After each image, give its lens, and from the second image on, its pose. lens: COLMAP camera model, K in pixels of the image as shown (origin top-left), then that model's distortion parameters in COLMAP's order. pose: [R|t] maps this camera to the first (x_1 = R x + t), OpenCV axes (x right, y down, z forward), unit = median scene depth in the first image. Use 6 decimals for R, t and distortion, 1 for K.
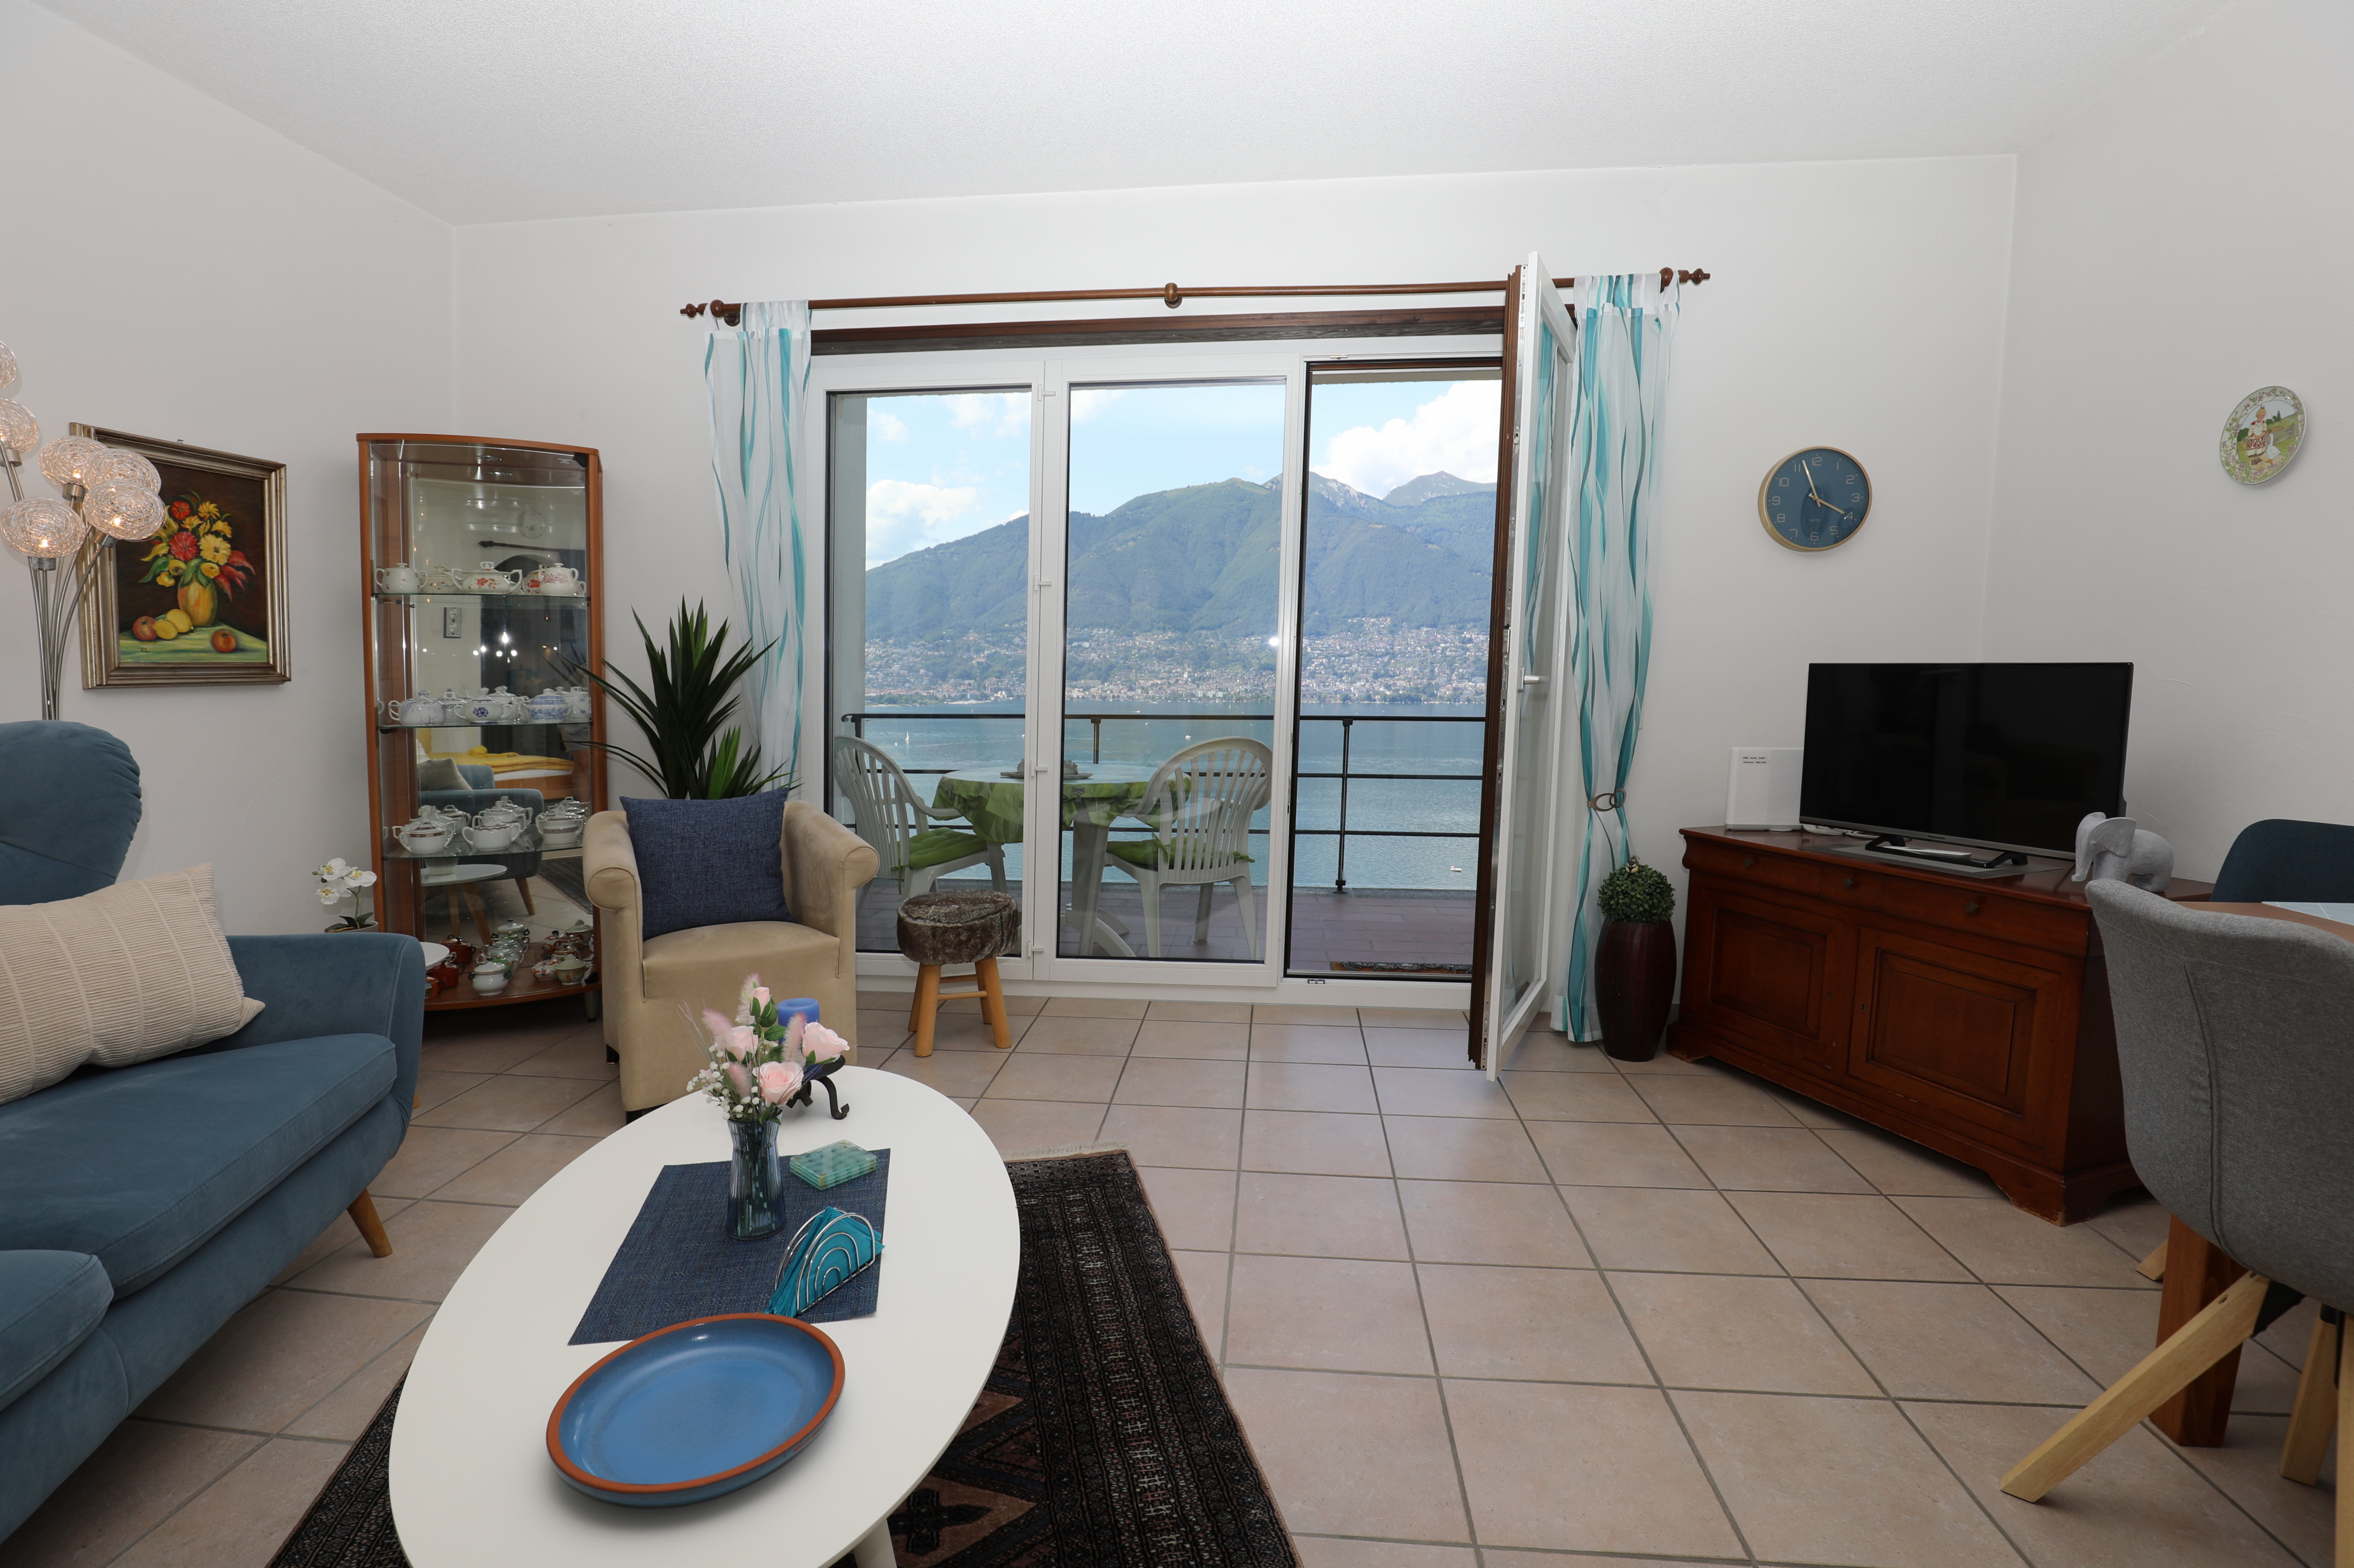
lens RADIAL K [[1103.7, 0, 1171.8], [0, 1103.7, 730.5], [0, 0, 1]] dist [-0.034348, 0.001057]
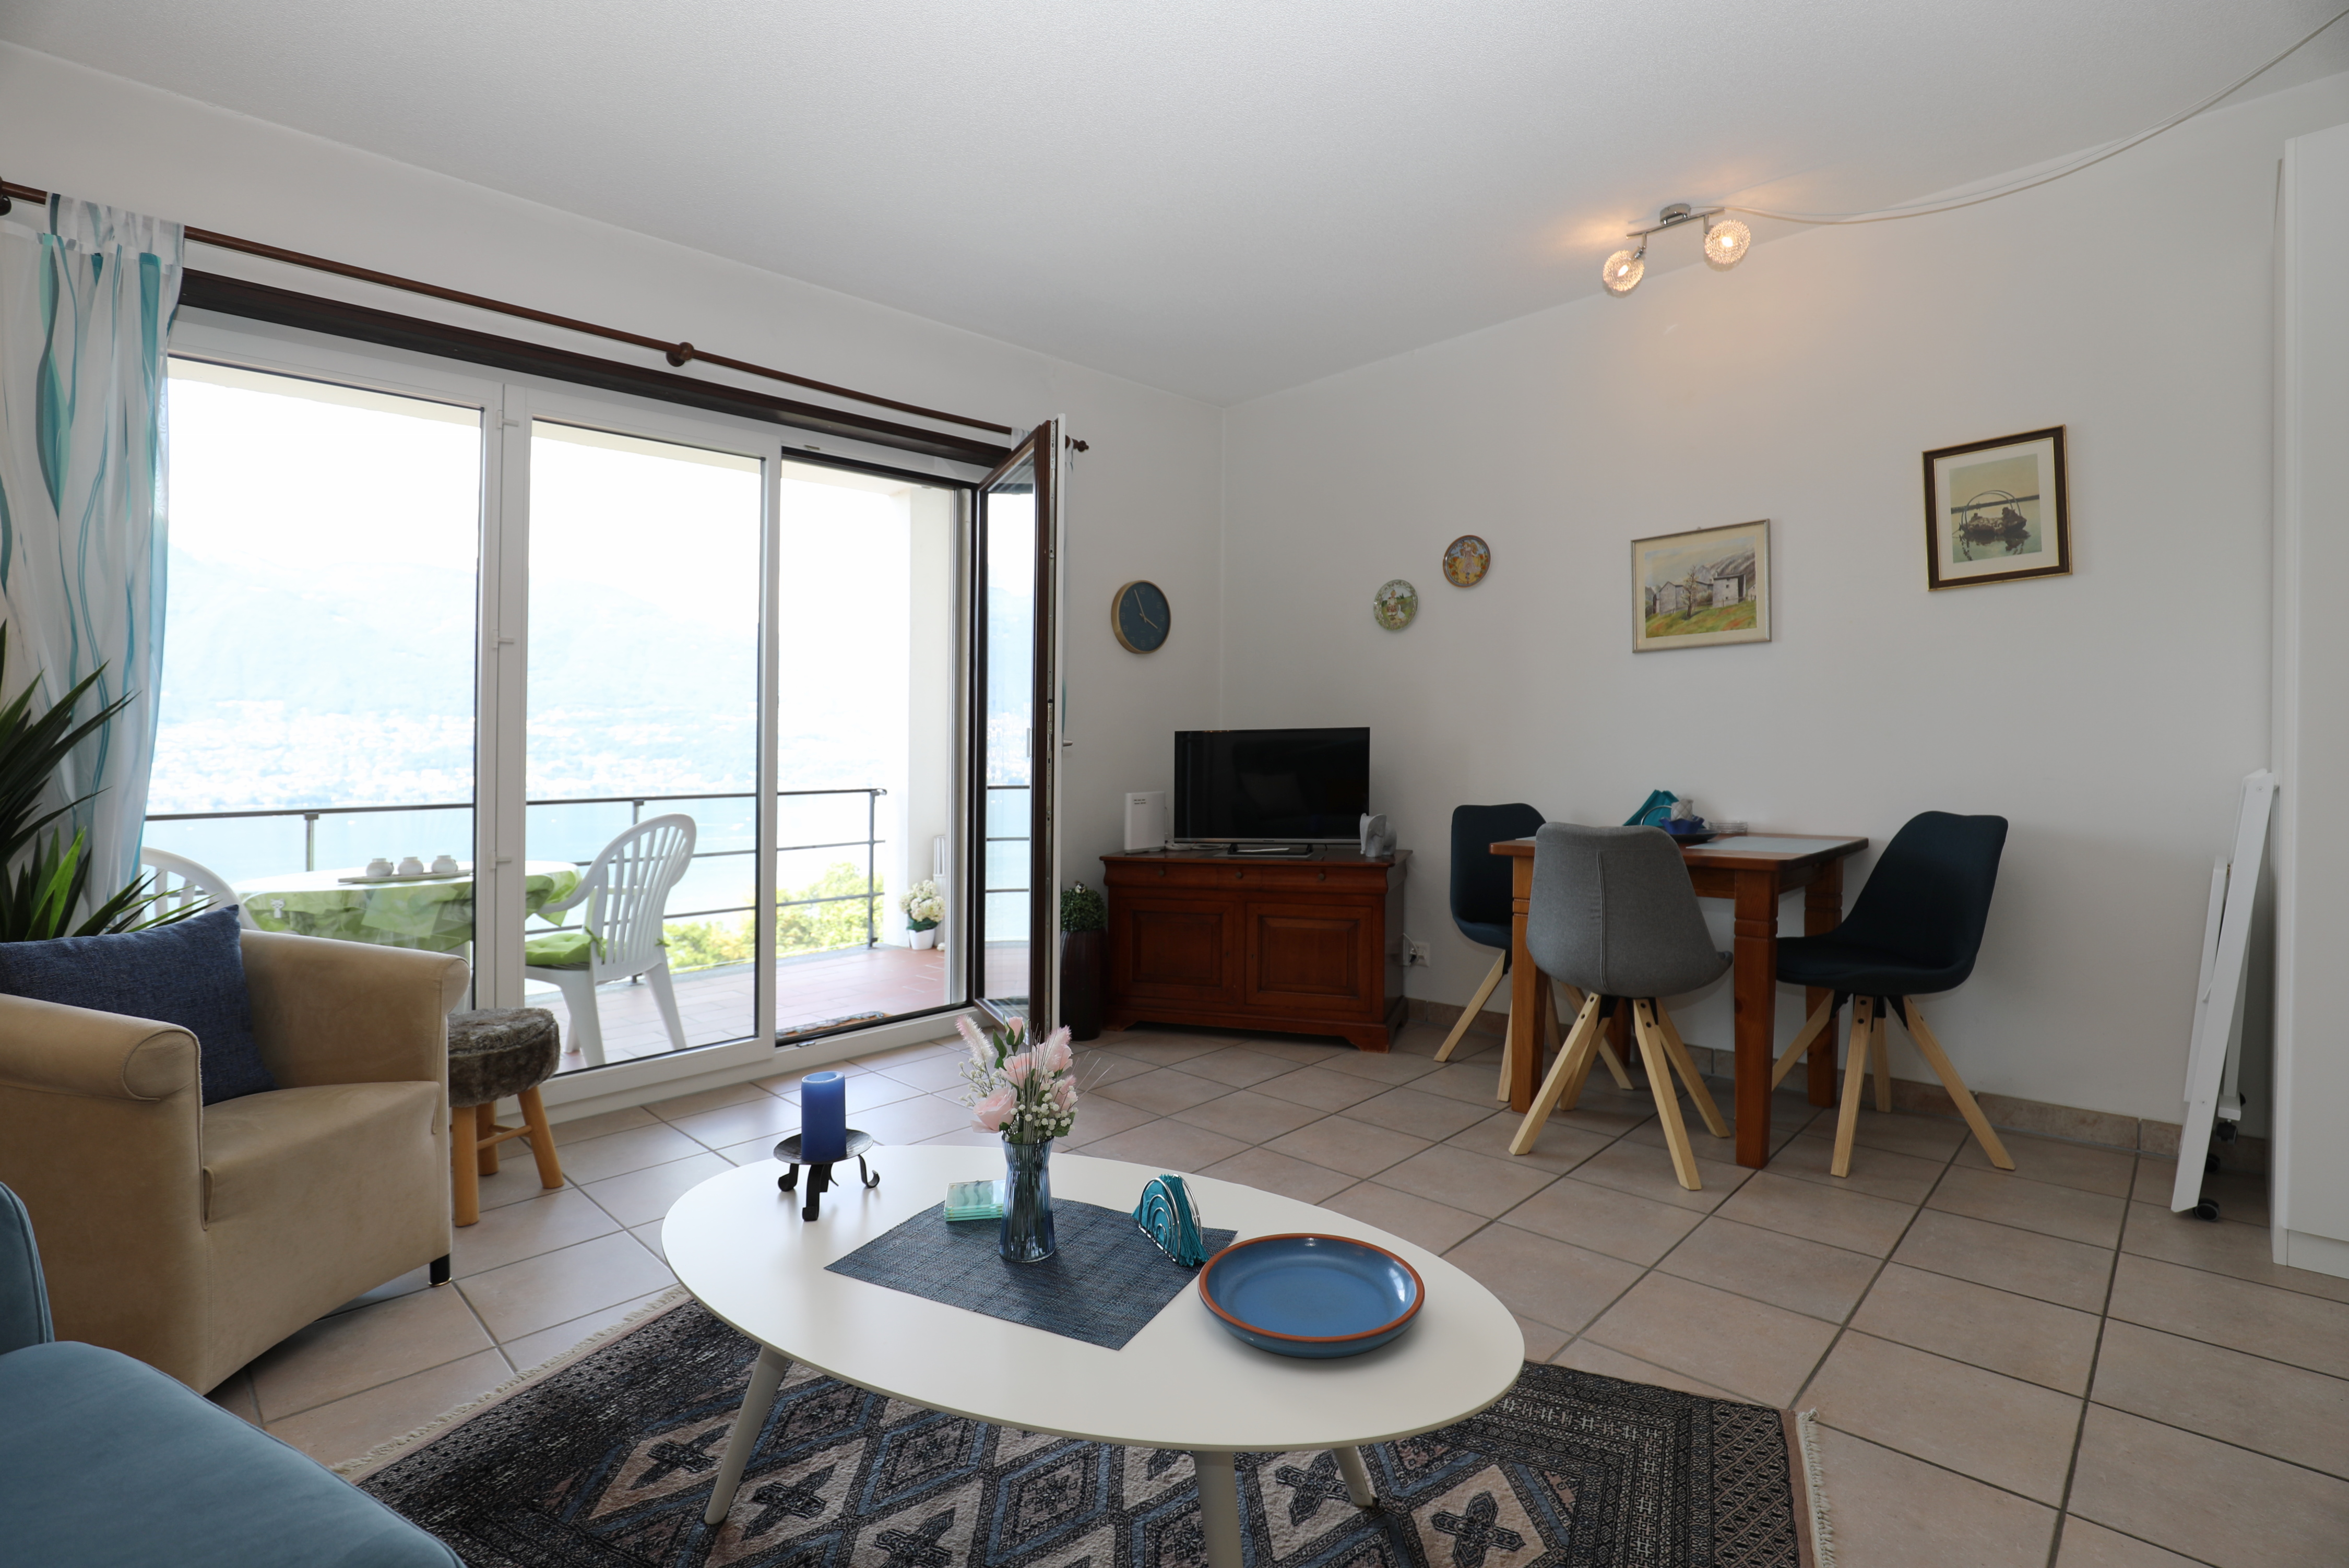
lens RADIAL K [[1101.4, 0, 1169.3], [0, 1101.4, 730.6], [0, 0, 1]] dist [-0.034348, 0.001057]
pose [[0.617565, 0.004000, 0.786510, -0.590179], [0.060635, 0.996769, -0.052680, 0.014741], [-0.784179, 0.080223, 0.615327, 0.115665]]
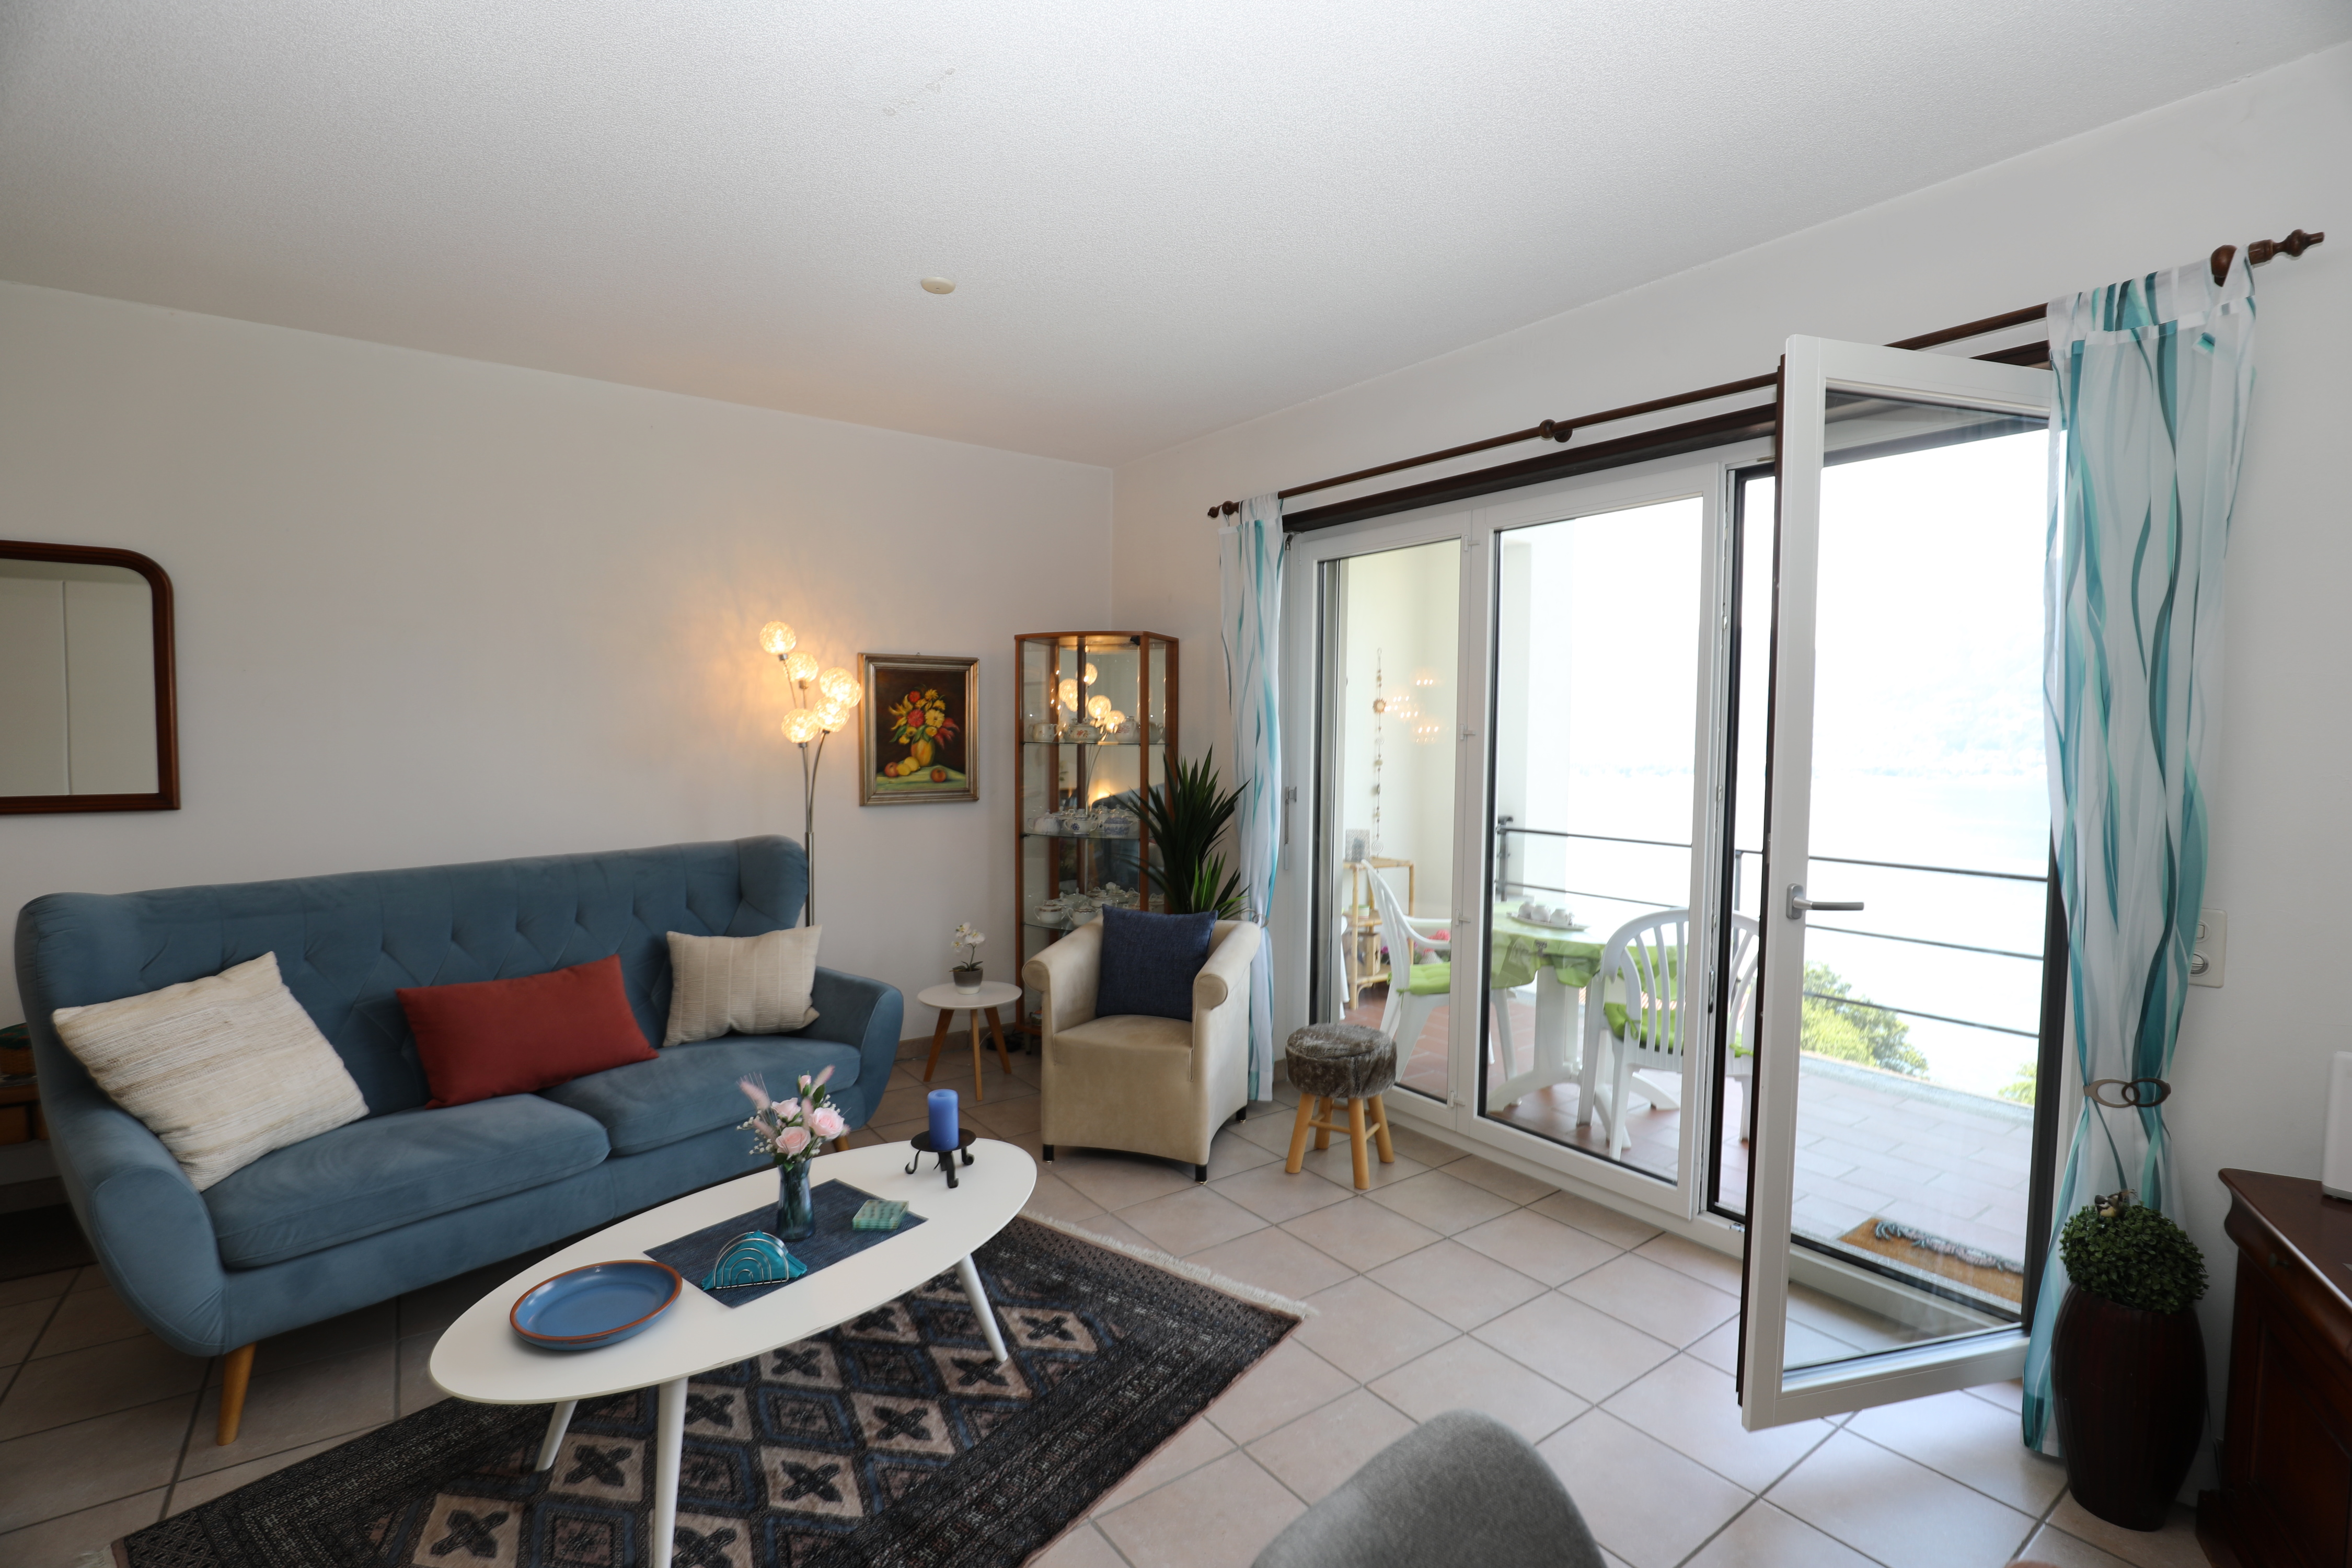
lens RADIAL K [[1098.9, 0, 1204.7], [0, 1098.9, 733.6], [0, 0, 1]] dist [-0.076860, 0.032648]
pose [[0.664159, 0.012129, -0.747493, 0.586214], [-0.048394, 0.998469, -0.026798, -0.120110], [0.746023, 0.053972, 0.663729, 0.215466]]
